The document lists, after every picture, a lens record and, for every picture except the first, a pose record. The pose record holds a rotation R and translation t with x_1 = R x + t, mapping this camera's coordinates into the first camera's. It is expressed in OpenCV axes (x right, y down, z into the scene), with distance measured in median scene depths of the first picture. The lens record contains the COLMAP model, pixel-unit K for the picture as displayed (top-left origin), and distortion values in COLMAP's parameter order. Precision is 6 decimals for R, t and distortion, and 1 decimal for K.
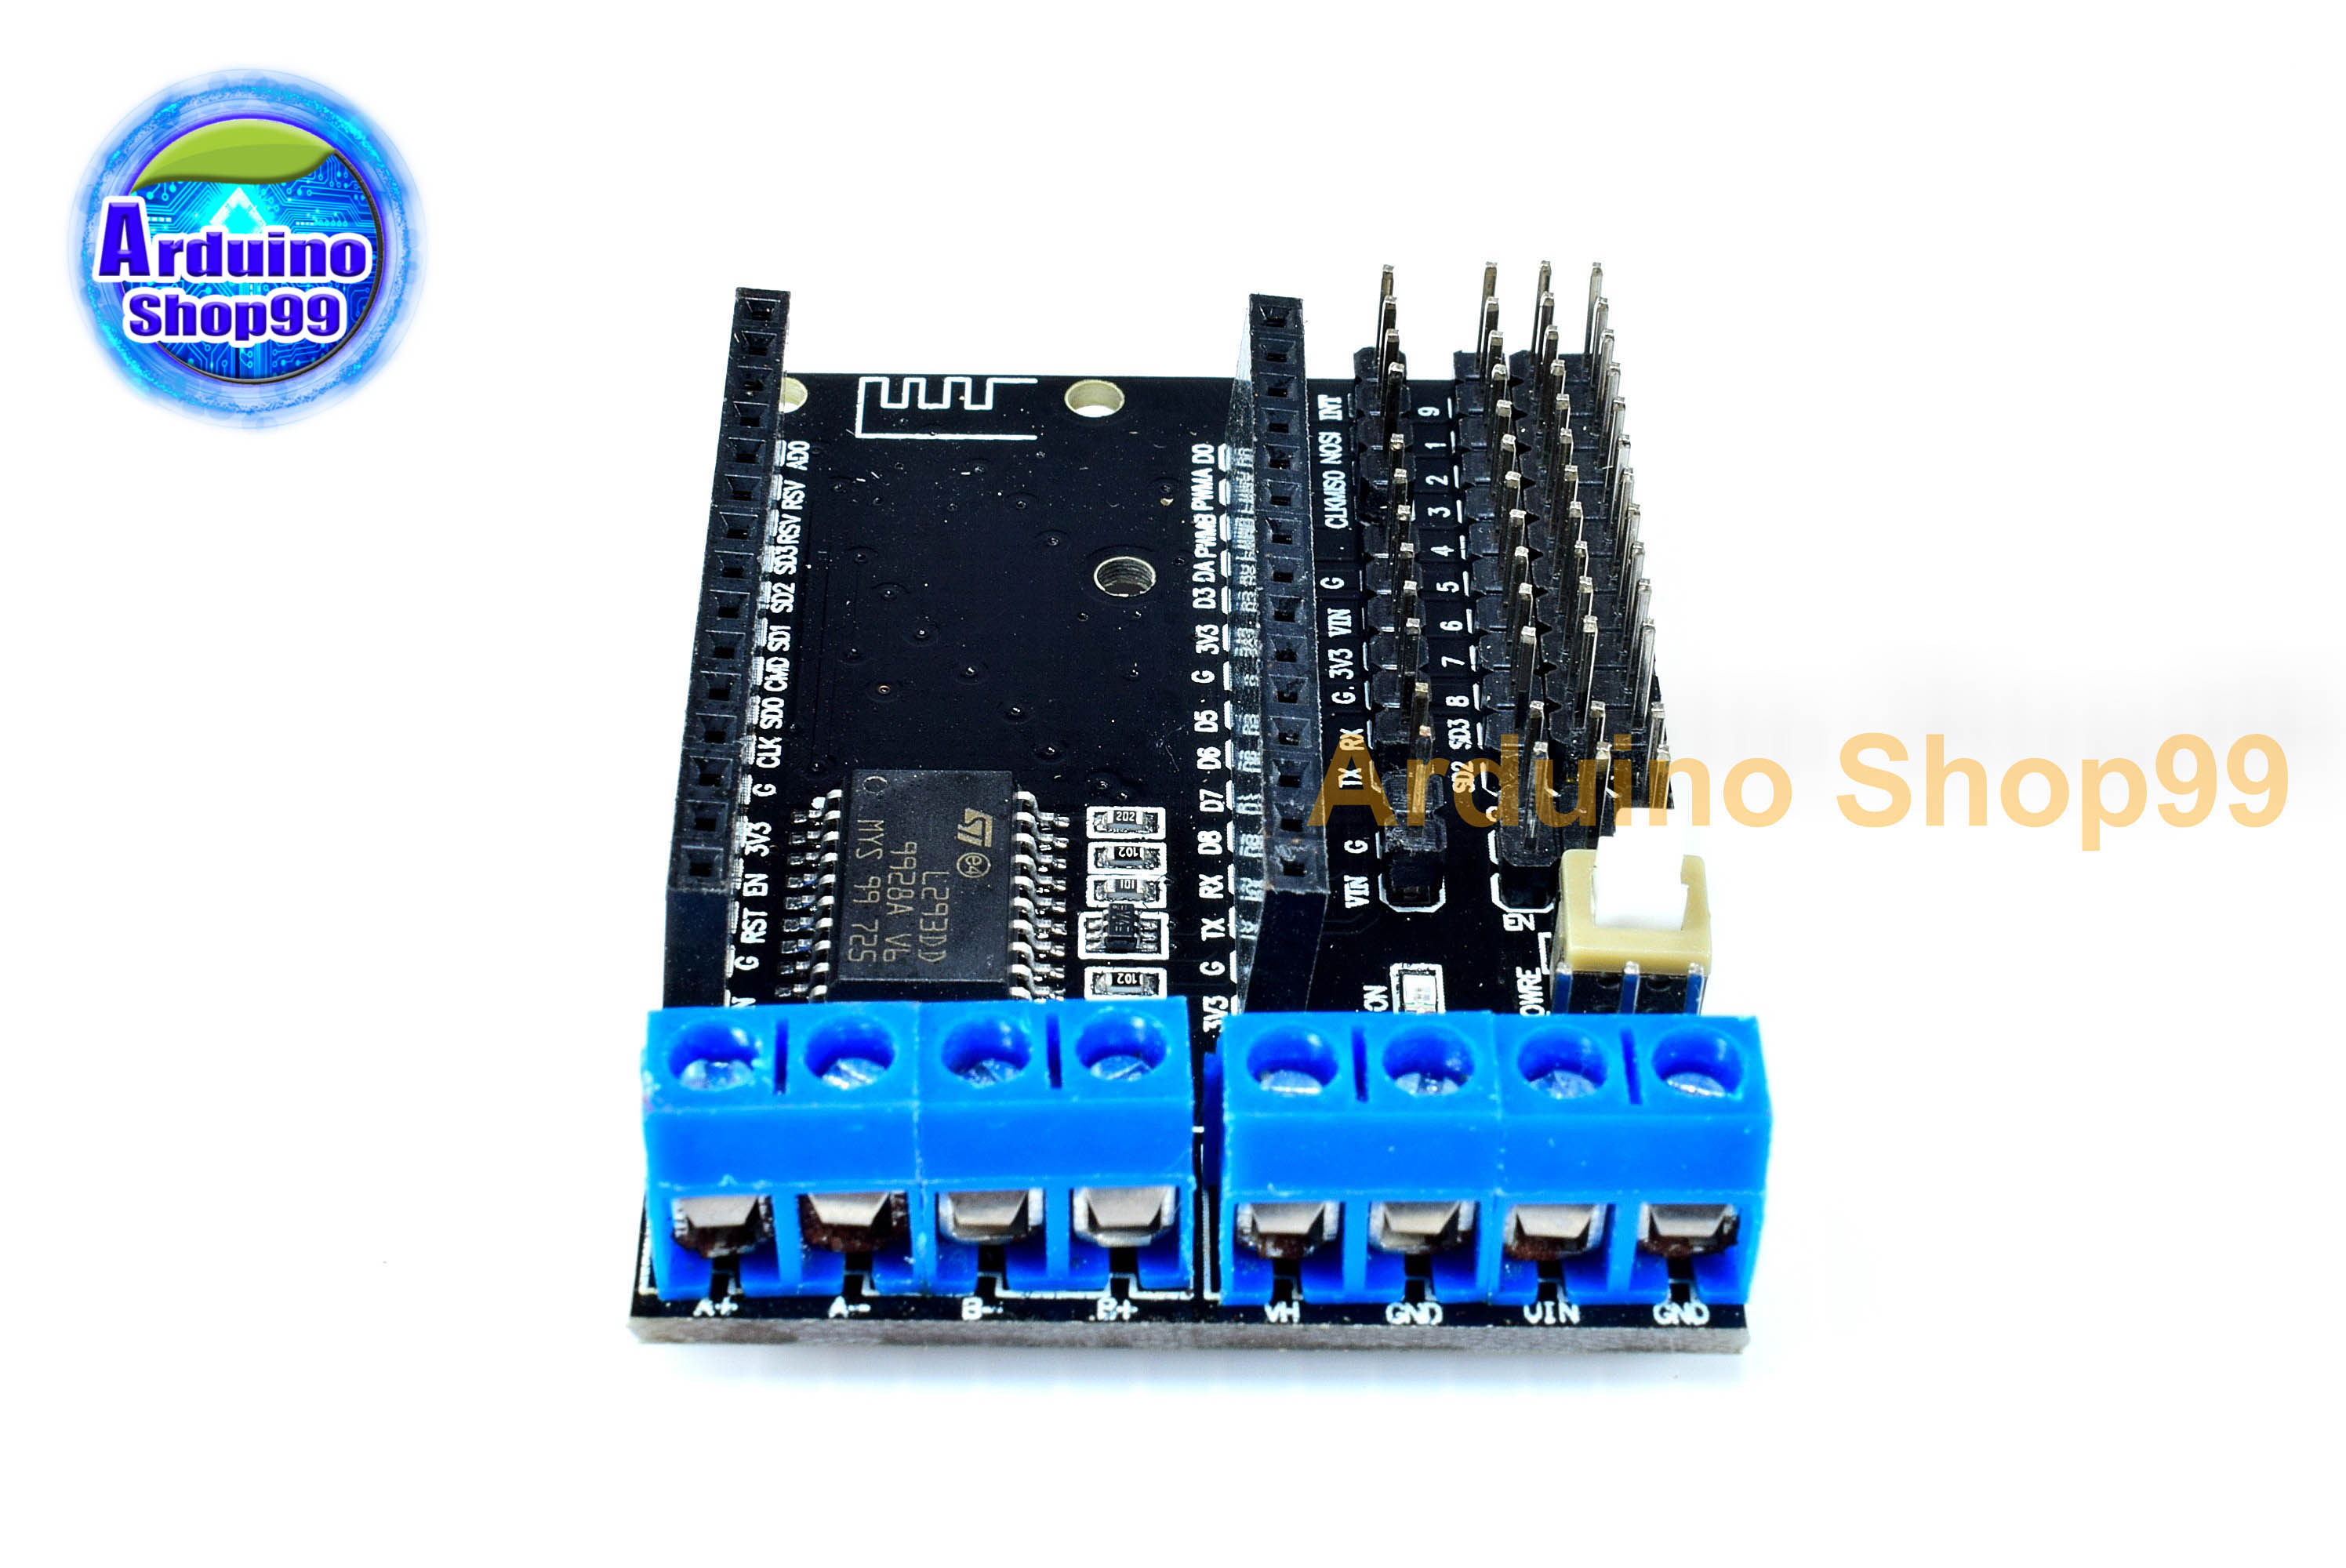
lens RADIAL K [[4058.3, 0, 1176.9], [0, 4058.3, 783.3], [0, 0, 1]] dist [-0.029243, 0.000000]
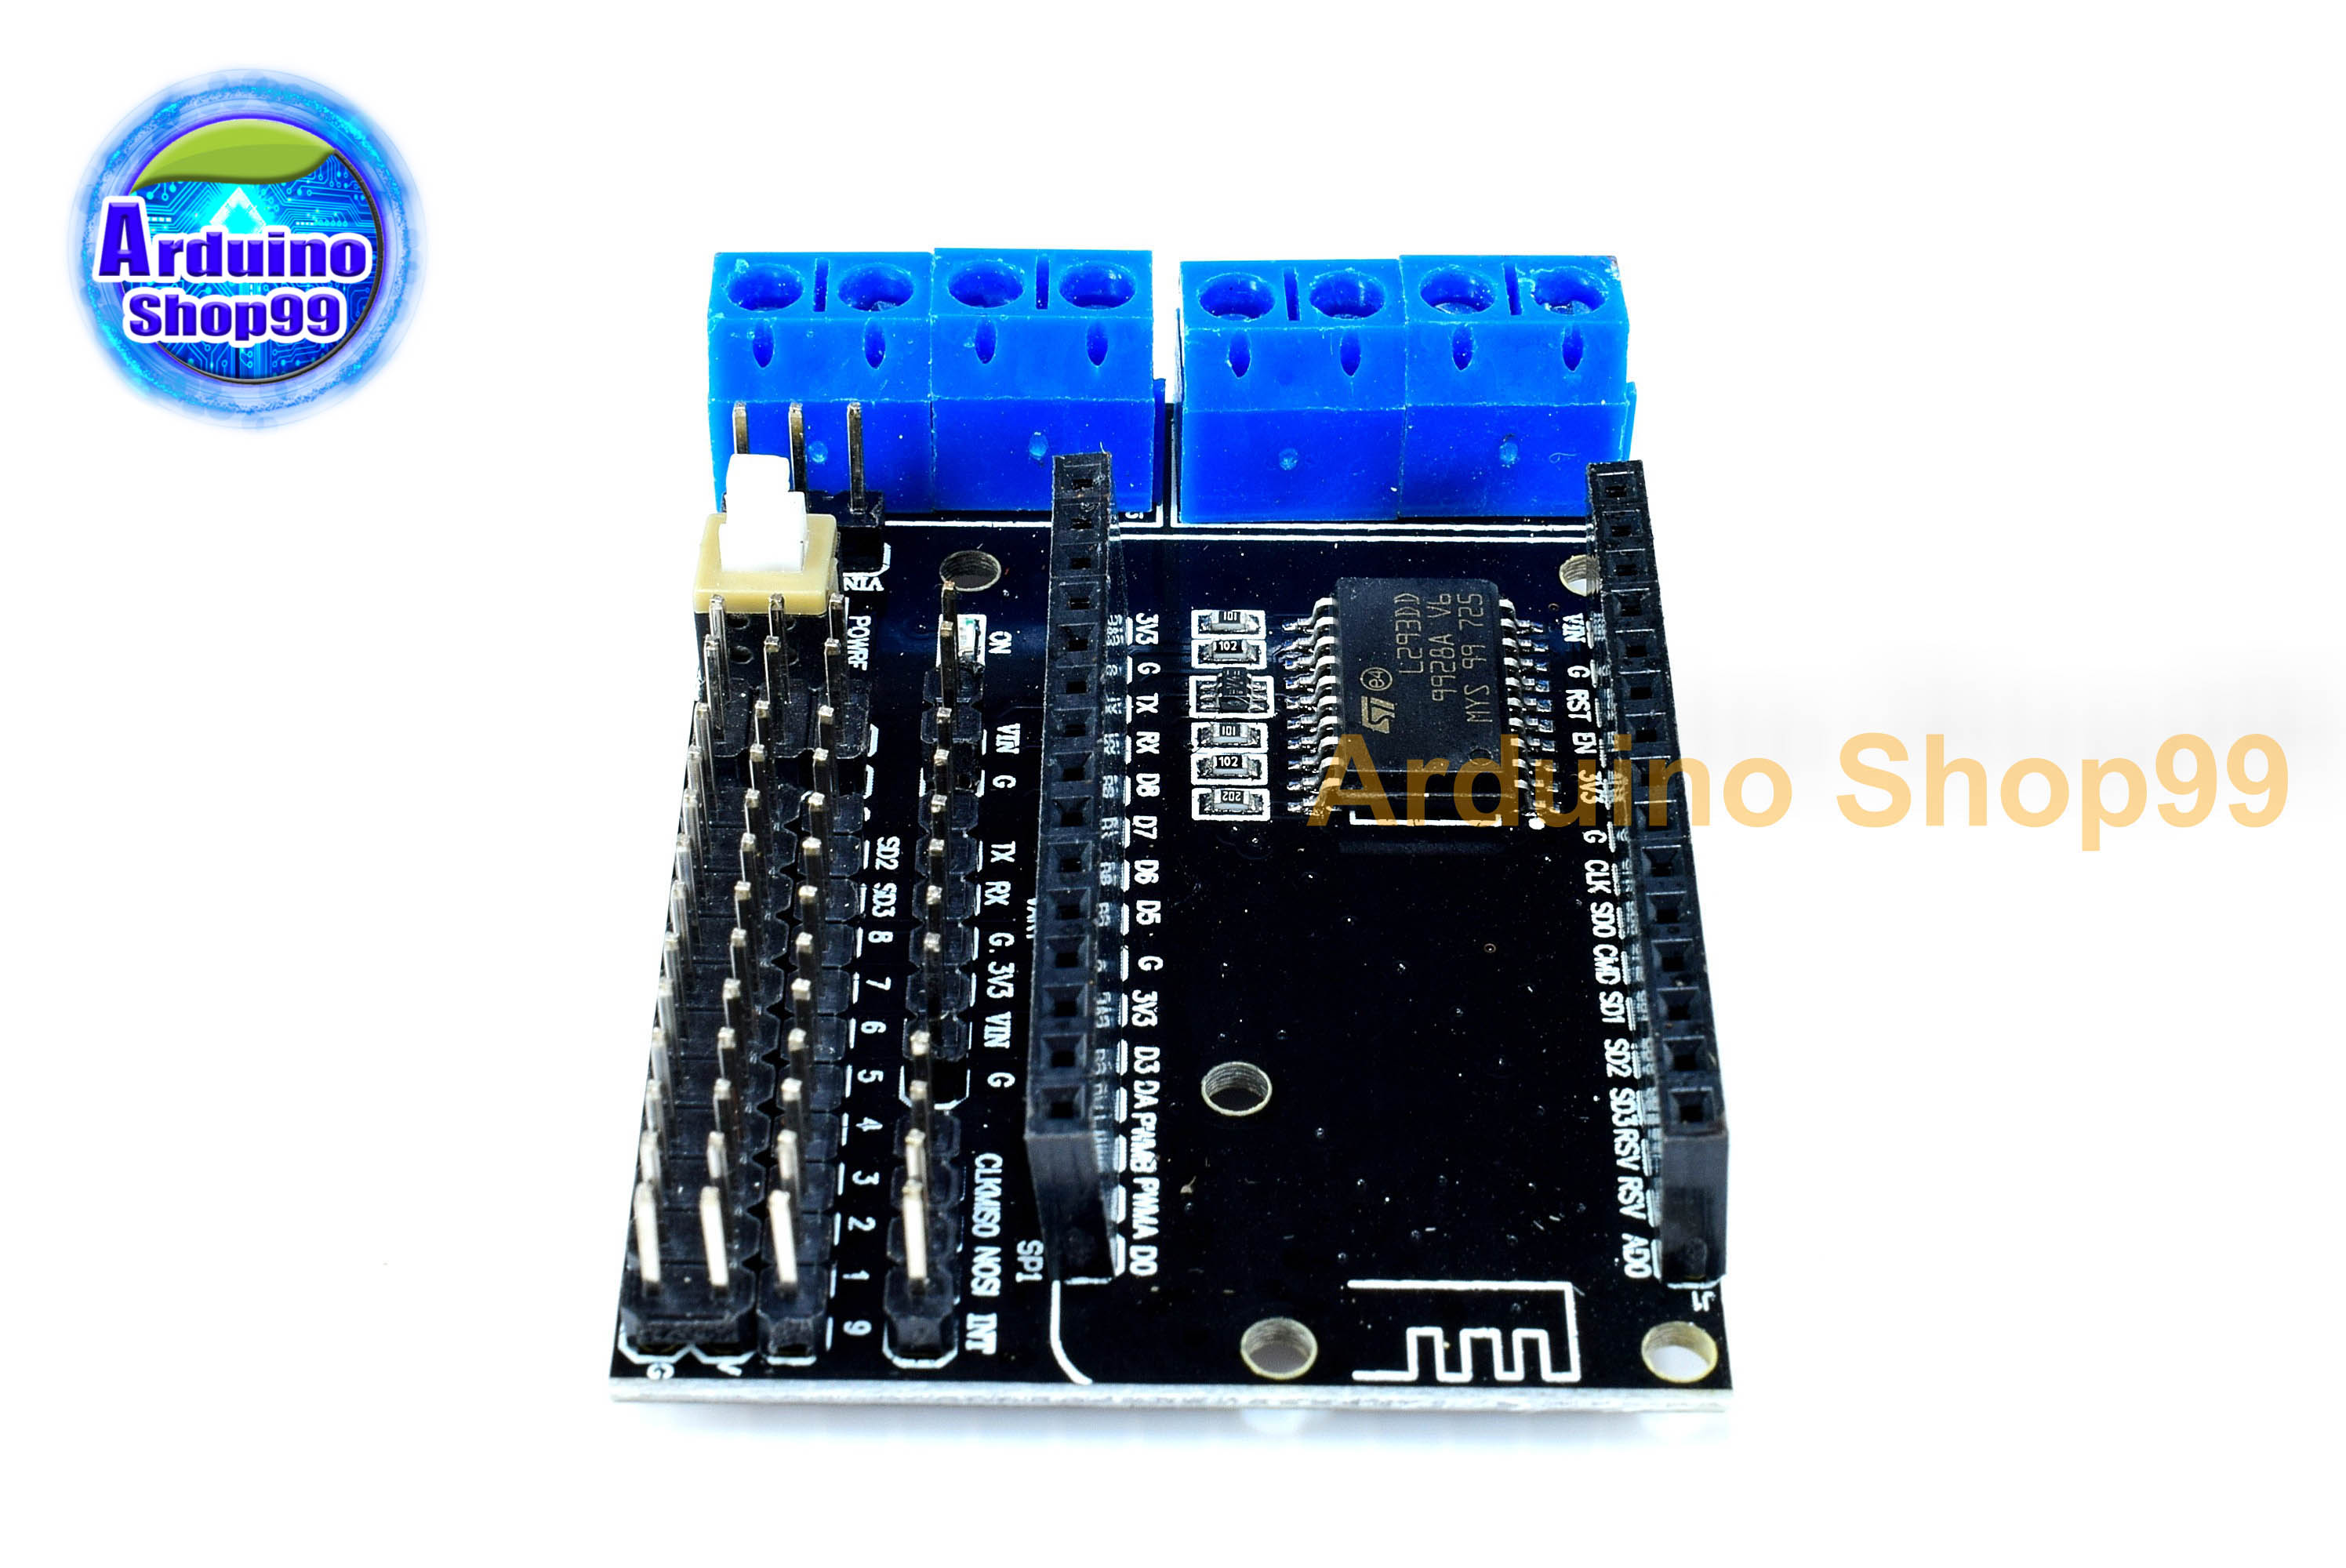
lens RADIAL K [[4058.3, 0, 1167.9], [0, 4058.3, 784.5], [0, 0, 1]] dist [-0.029243, 0.000000]
pose [[-0.999468, -0.029041, -0.014872, 0.017667], [-0.016002, 0.039093, 0.999107, -0.967734], [-0.028433, 0.998813, -0.039537, 1.005721]]
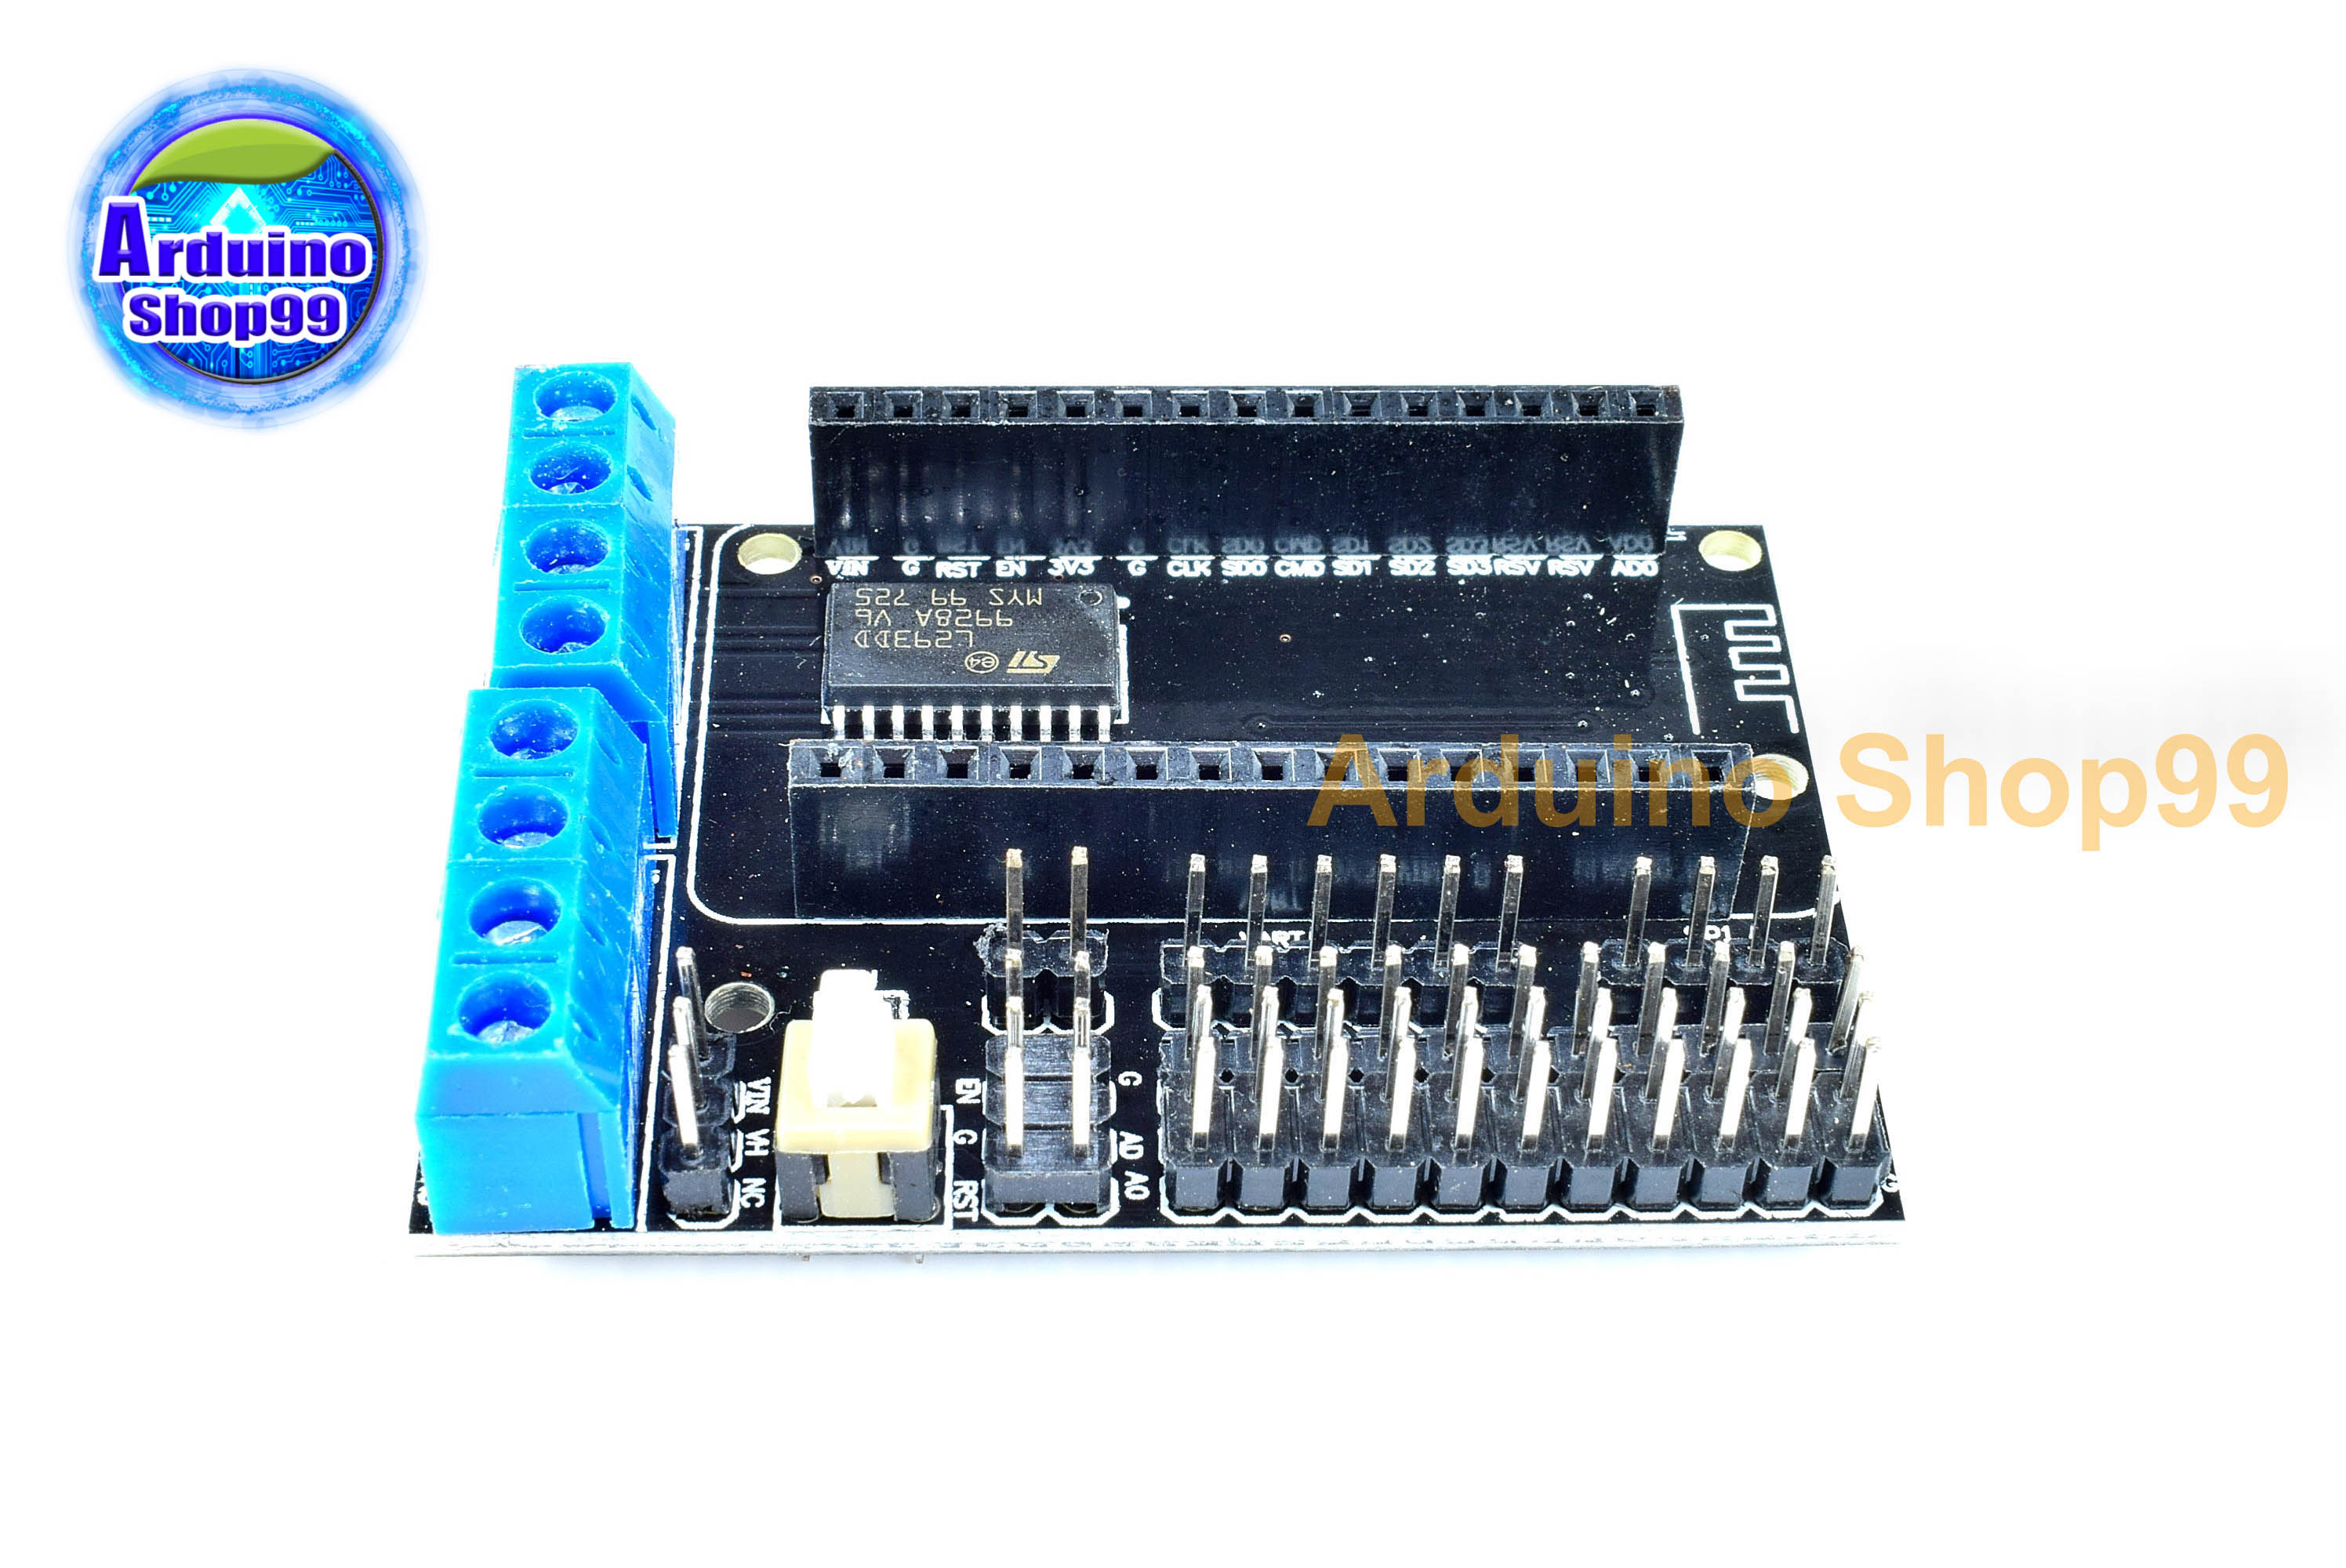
lens RADIAL K [[4058.3, 0, 1166.9], [0, 4058.3, 785.8], [0, 0, 1]] dist [-0.029243, 0.000000]
pose [[0.020554, 0.677976, -0.734797, 0.704931], [-0.701901, 0.533166, 0.472303, -0.466333], [0.711978, 0.506046, 0.486831, 0.502996]]
